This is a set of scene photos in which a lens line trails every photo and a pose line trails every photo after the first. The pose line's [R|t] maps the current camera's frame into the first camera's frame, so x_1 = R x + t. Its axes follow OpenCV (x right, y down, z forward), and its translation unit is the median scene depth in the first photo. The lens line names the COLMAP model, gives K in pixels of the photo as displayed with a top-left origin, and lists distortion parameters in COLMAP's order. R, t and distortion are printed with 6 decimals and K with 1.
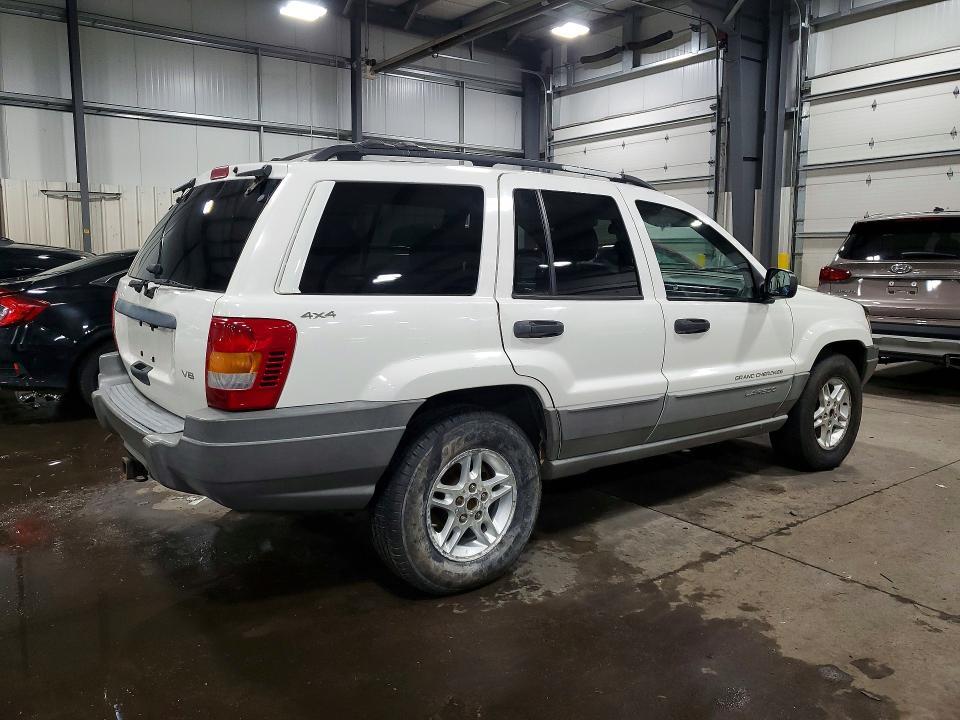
lens RADIAL K [[728.3, 0, 473.5], [0, 728.3, 363.2], [0, 0, 1]] dist [0.031023, -0.000402]
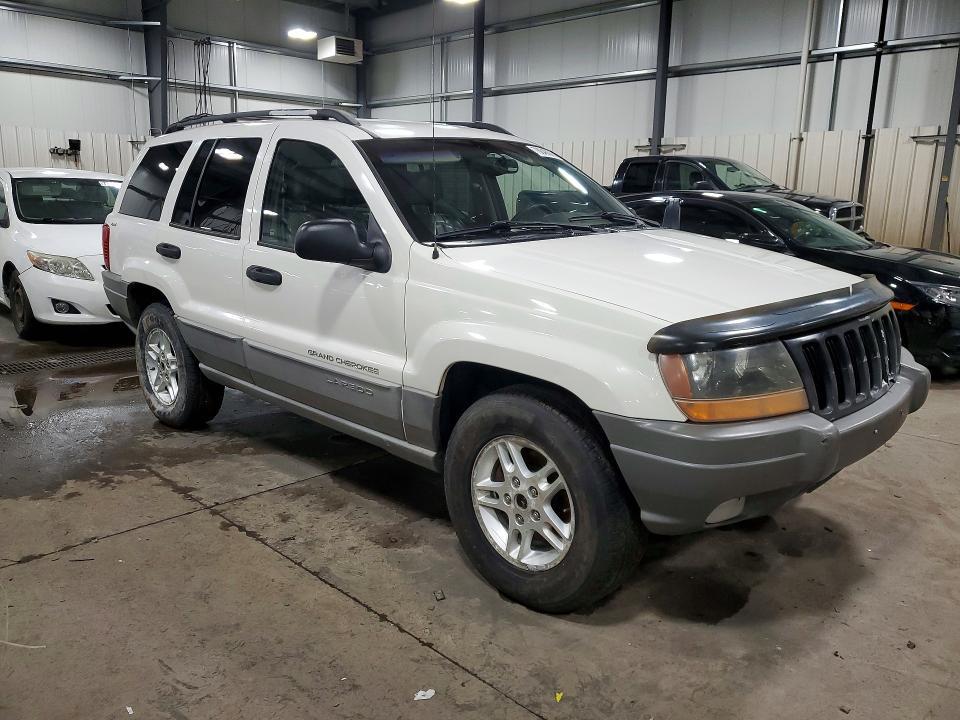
lens RADIAL K [[728.3, 0, 473.5], [0, 728.3, 363.2], [0, 0, 1]] dist [0.031023, -0.000402]
pose [[0.161868, 0.221537, -0.961624, 1.267535], [-0.160780, 0.967374, 0.195798, -0.168437], [0.973626, 0.122917, 0.192206, 1.107760]]
